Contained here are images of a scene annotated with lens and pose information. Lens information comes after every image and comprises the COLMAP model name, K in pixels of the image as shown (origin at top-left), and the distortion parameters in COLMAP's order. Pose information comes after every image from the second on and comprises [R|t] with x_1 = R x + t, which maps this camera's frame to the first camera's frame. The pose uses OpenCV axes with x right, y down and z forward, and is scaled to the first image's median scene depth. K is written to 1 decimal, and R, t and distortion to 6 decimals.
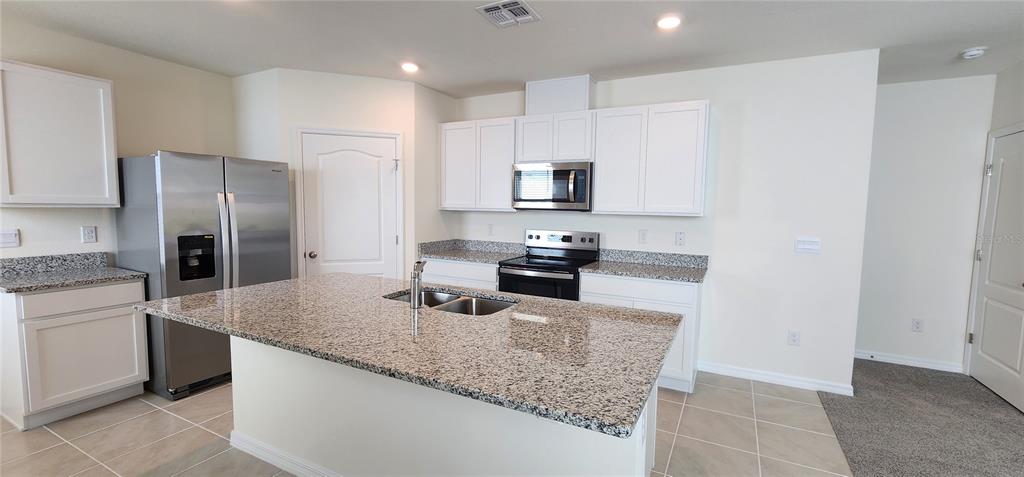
lens RADIAL K [[431.3, 0, 512.0], [0, 431.3, 238.5], [0, 0, 1]] dist [-0.000826, -0.000063]
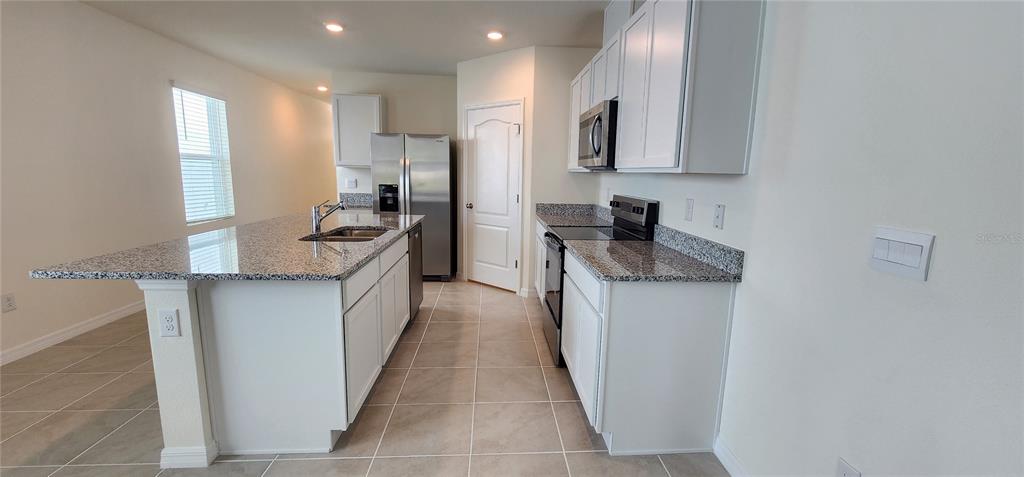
lens RADIAL K [[431.3, 0, 512.0], [0, 431.3, 238.5], [0, 0, 1]] dist [-0.000826, -0.000063]
pose [[0.508631, 0.127688, -0.851464, 0.720190], [-0.078287, 0.991704, 0.101953, -0.007408], [0.857418, 0.014803, 0.514407, 0.447337]]
